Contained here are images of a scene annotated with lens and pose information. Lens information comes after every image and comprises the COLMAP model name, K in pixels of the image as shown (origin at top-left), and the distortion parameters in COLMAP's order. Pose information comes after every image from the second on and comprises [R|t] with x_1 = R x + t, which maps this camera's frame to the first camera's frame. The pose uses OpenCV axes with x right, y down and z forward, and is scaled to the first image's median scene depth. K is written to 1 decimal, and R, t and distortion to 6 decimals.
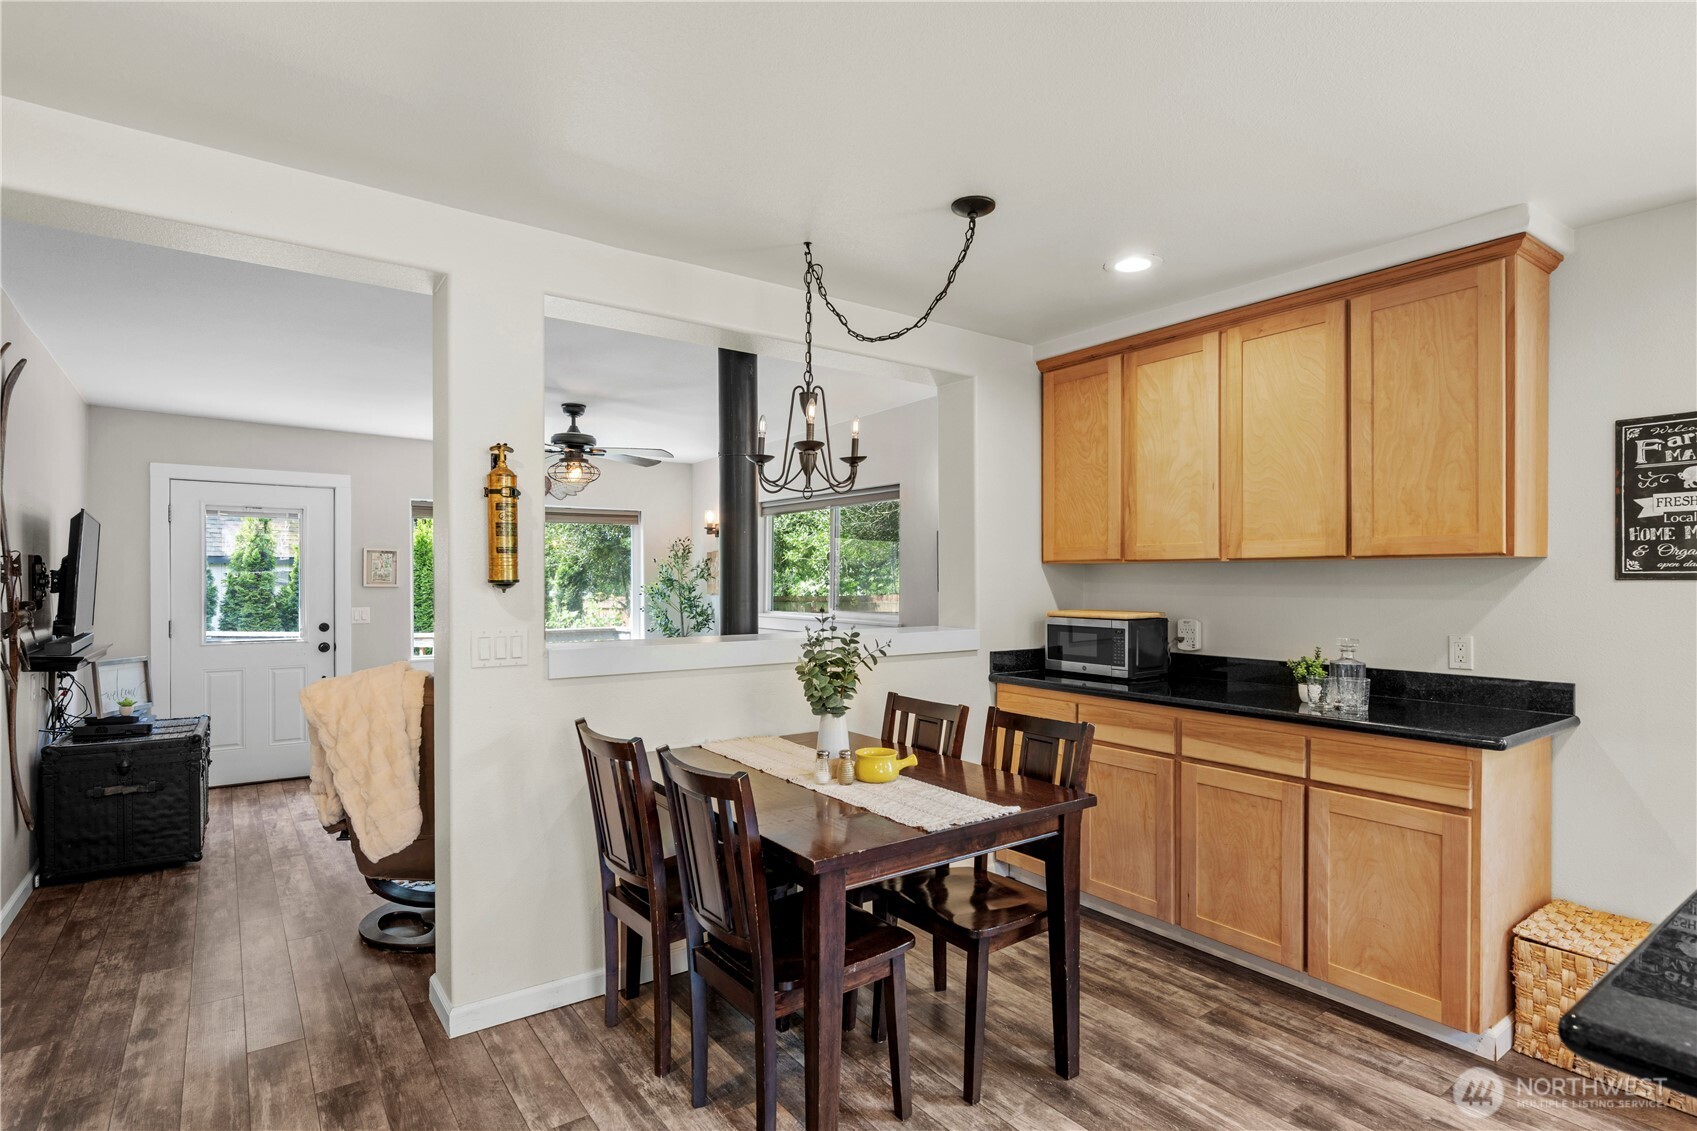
lens RADIAL K [[863.7, 0, 847.4], [0, 863.7, 576.1], [0, 0, 1]] dist [0.001104, 0.001127]
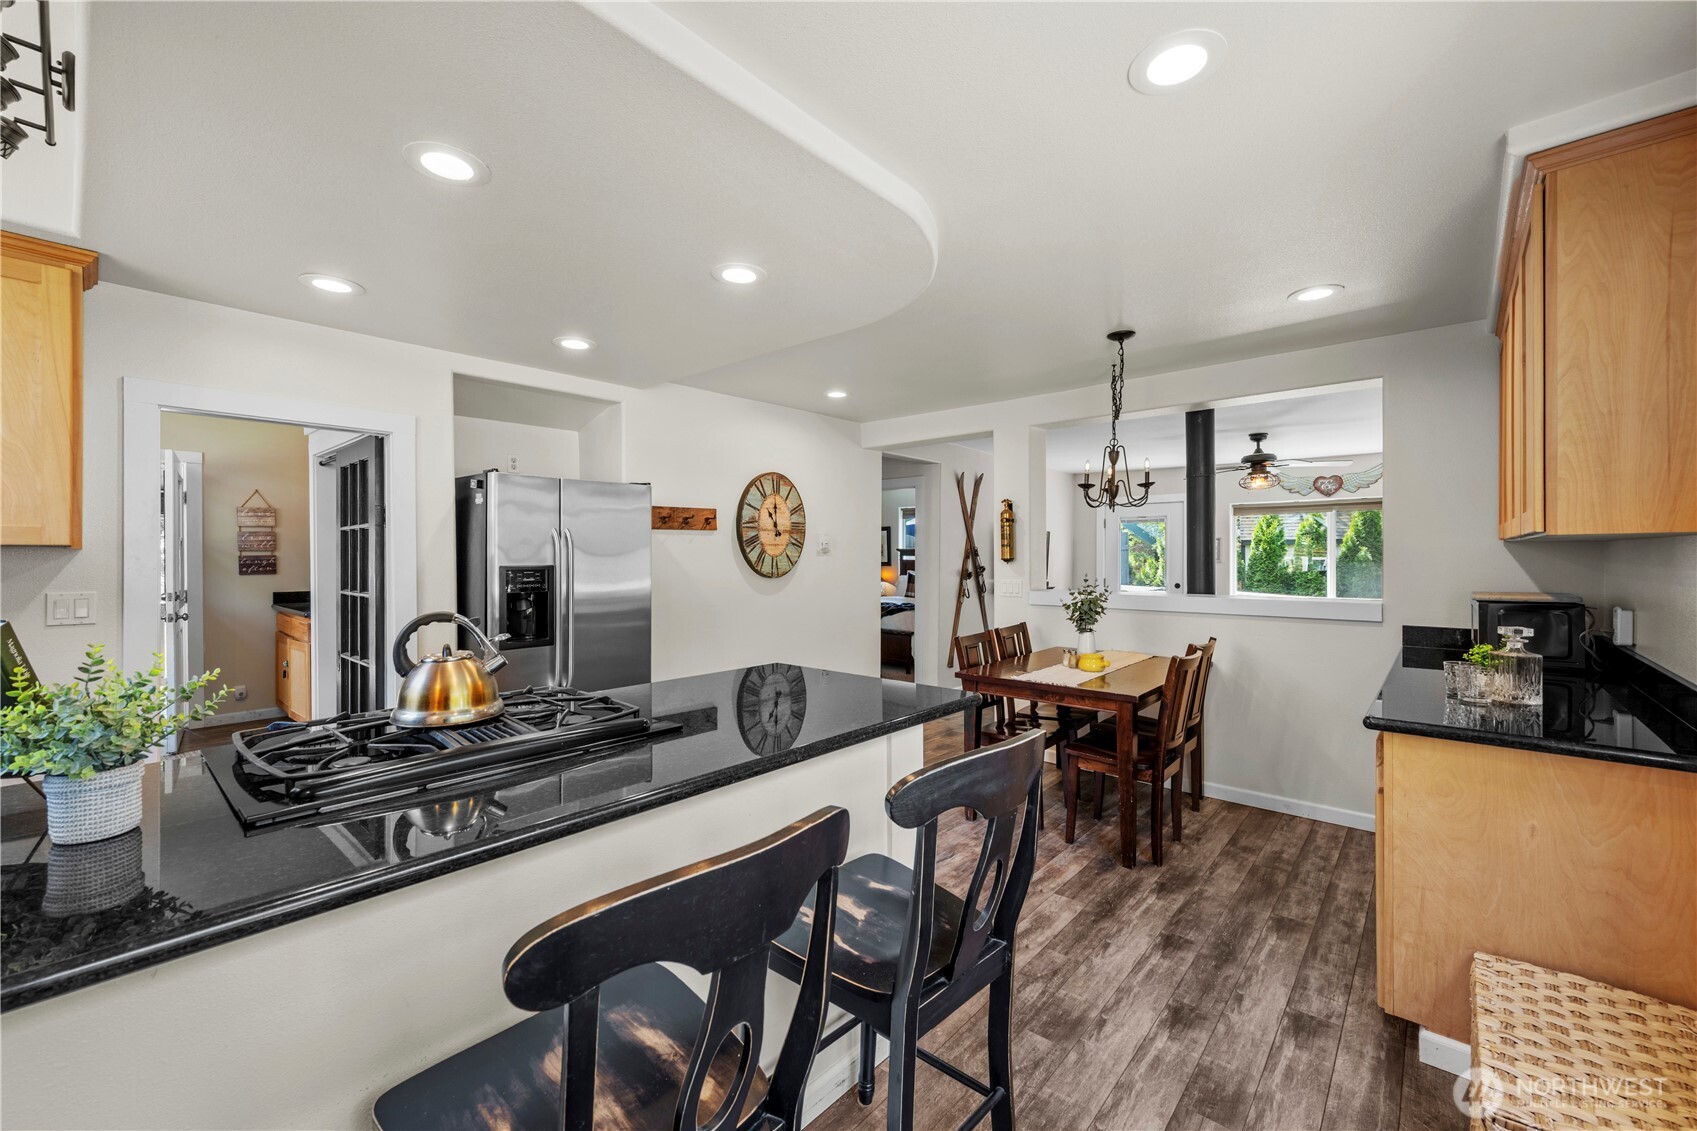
lens RADIAL K [[677.0, 0, 845.4], [0, 677.0, 557.5], [0, 0, 1]] dist [0.001847, 0.000562]
pose [[0.212128, 0.003353, -0.977236, 1.119628], [0.005045, 0.999977, 0.004526, -0.007536], [0.977229, -0.005890, 0.212107, 0.176931]]
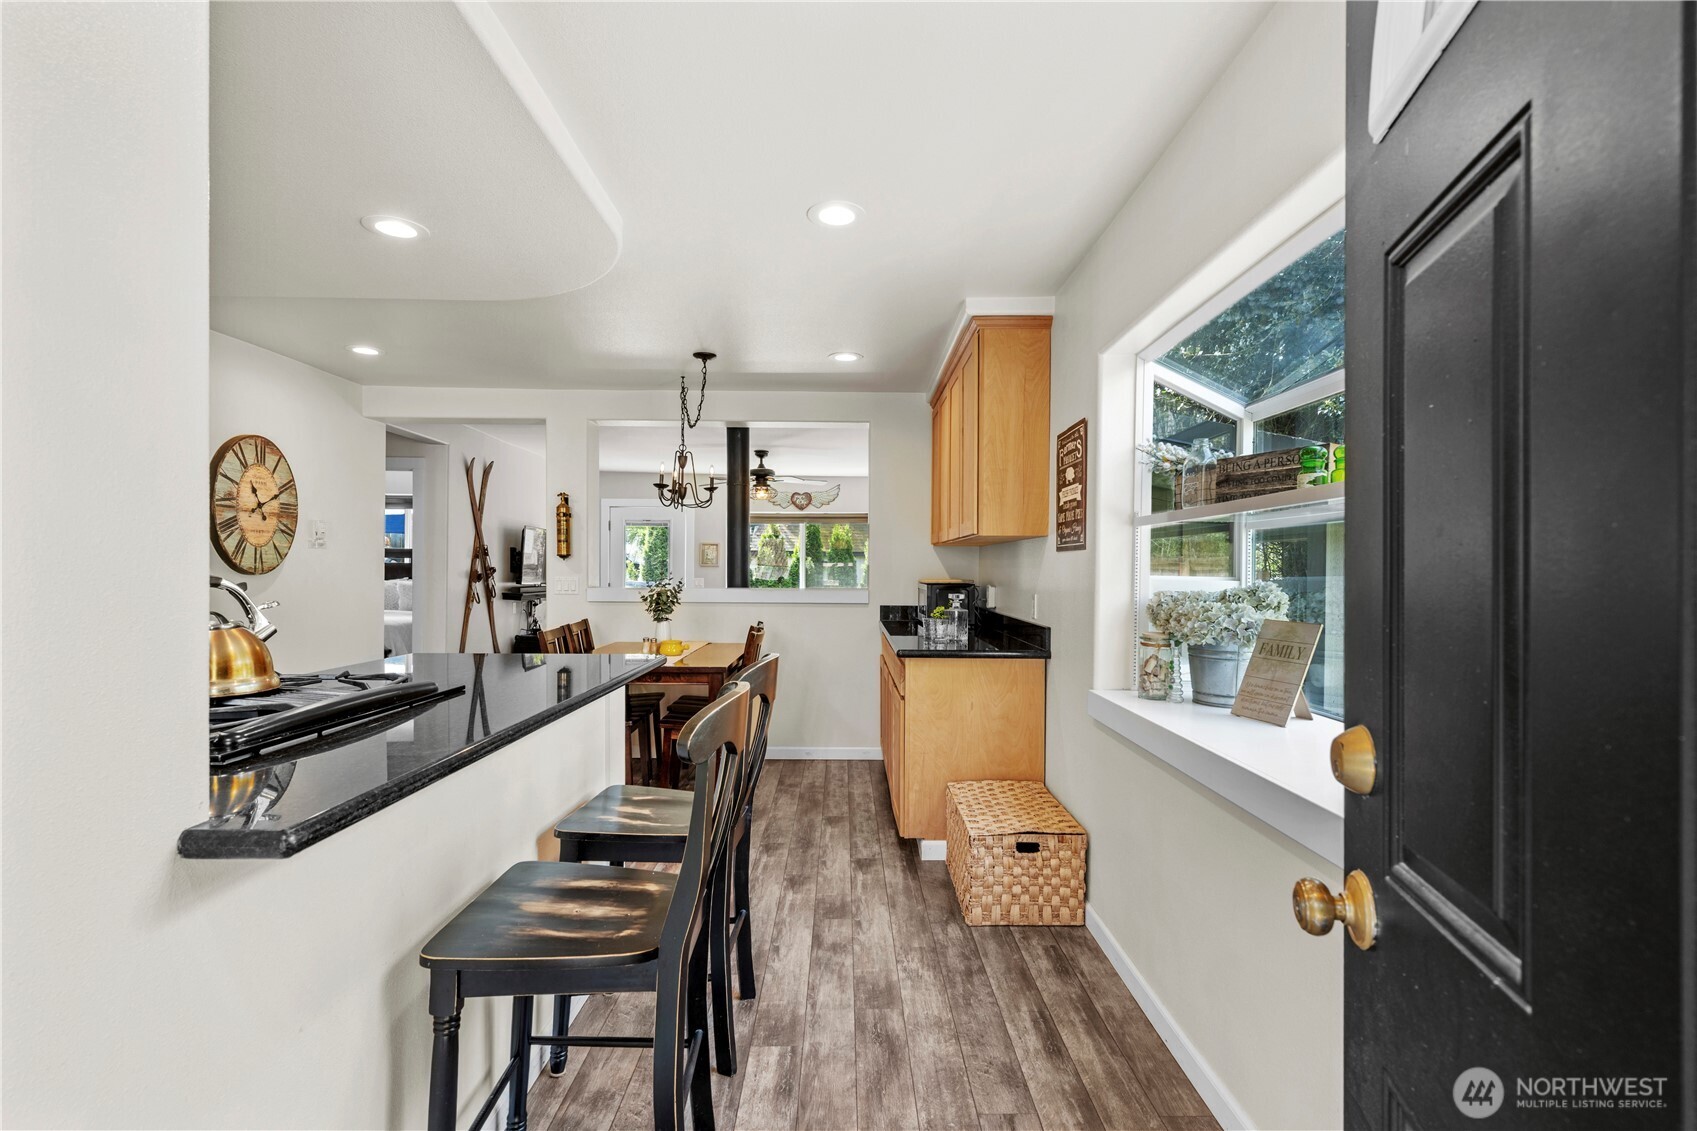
lens RADIAL K [[797.9, 0, 850.0], [0, 797.9, 582.3], [0, 0, 1]] dist [-0.015364, -0.000060]
pose [[0.812739, 0.017705, -0.582359, 1.219124], [-0.007555, 0.999774, 0.019851, 0.026166], [0.582579, -0.011734, 0.812689, -0.198117]]
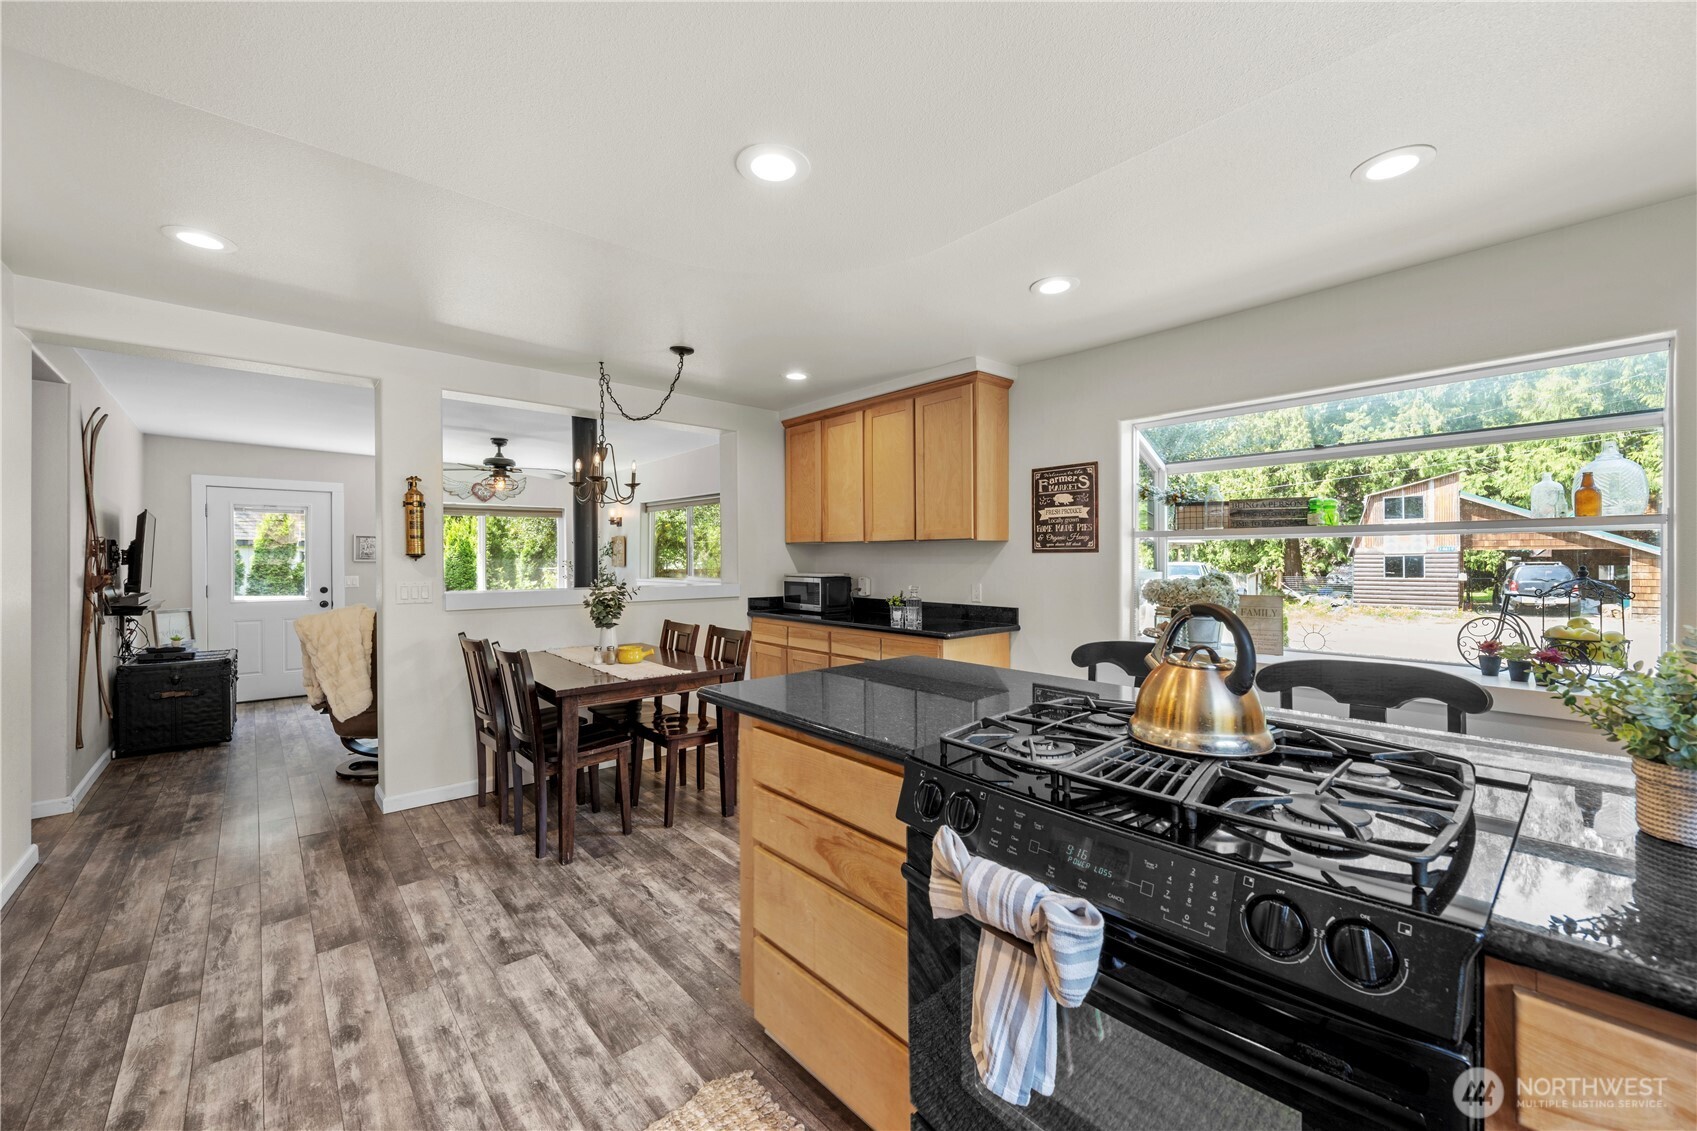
lens RADIAL K [[677.0, 0, 846.0], [0, 677.0, 557.1], [0, 0, 1]] dist [0.001847, 0.000562]
pose [[0.995602, -0.002639, 0.093651, 0.305578], [0.002369, 0.999993, 0.002988, 0.007880], [-0.093658, -0.002753, 0.995601, -0.402810]]
